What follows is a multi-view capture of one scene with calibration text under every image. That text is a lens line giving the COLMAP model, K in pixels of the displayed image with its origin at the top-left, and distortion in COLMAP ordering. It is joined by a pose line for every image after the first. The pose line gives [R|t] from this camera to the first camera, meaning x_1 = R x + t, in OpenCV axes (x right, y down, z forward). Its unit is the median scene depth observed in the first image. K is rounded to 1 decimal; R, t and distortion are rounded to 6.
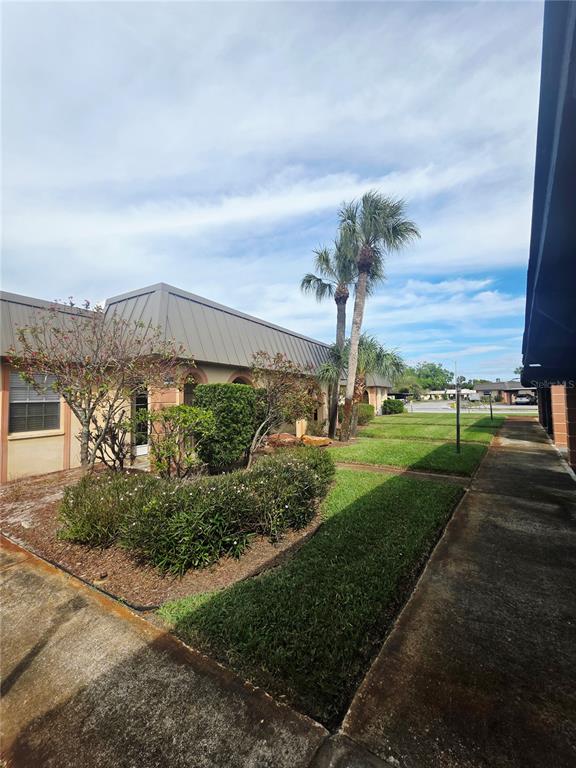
lens RADIAL K [[308.3, 0, 293.1], [0, 308.3, 383.1], [0, 0, 1]] dist [0.002461, 0.000323]
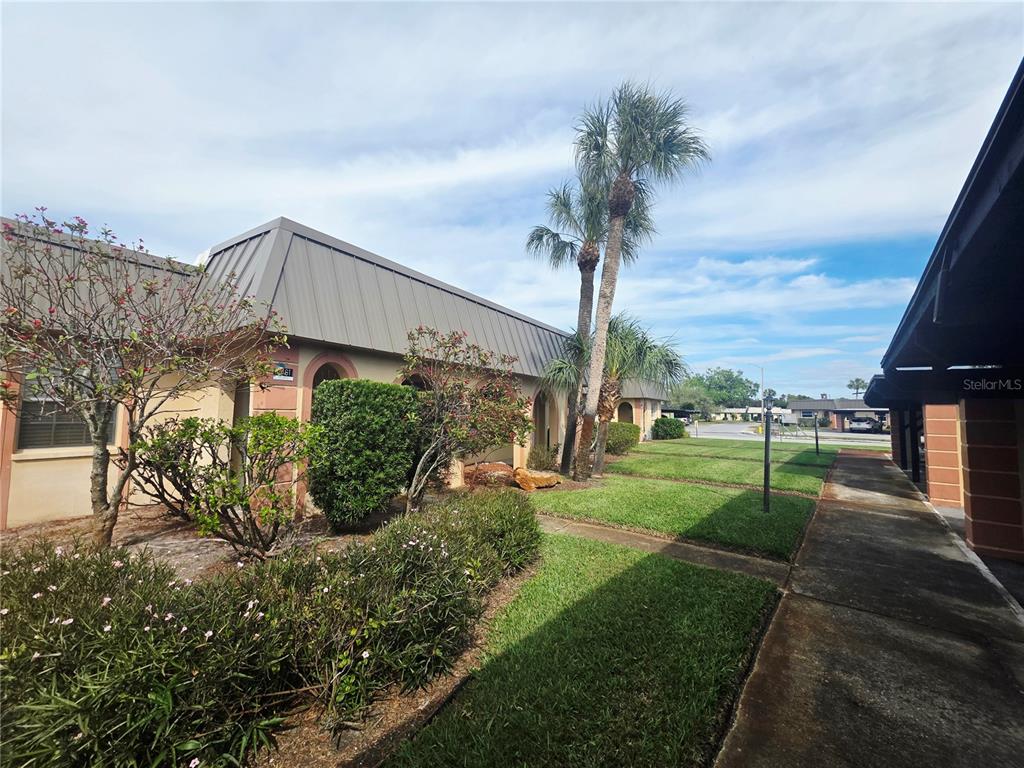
lens RADIAL K [[406.8, 0, 512.0], [0, 406.8, 384.0], [0, 0, 1]] dist [0.001685, 0.000184]
pose [[0.997282, 0.032131, -0.066299, 0.067511], [-0.033245, 0.999323, -0.015767, 0.005680], [0.065748, 0.017928, 0.997675, 0.135546]]
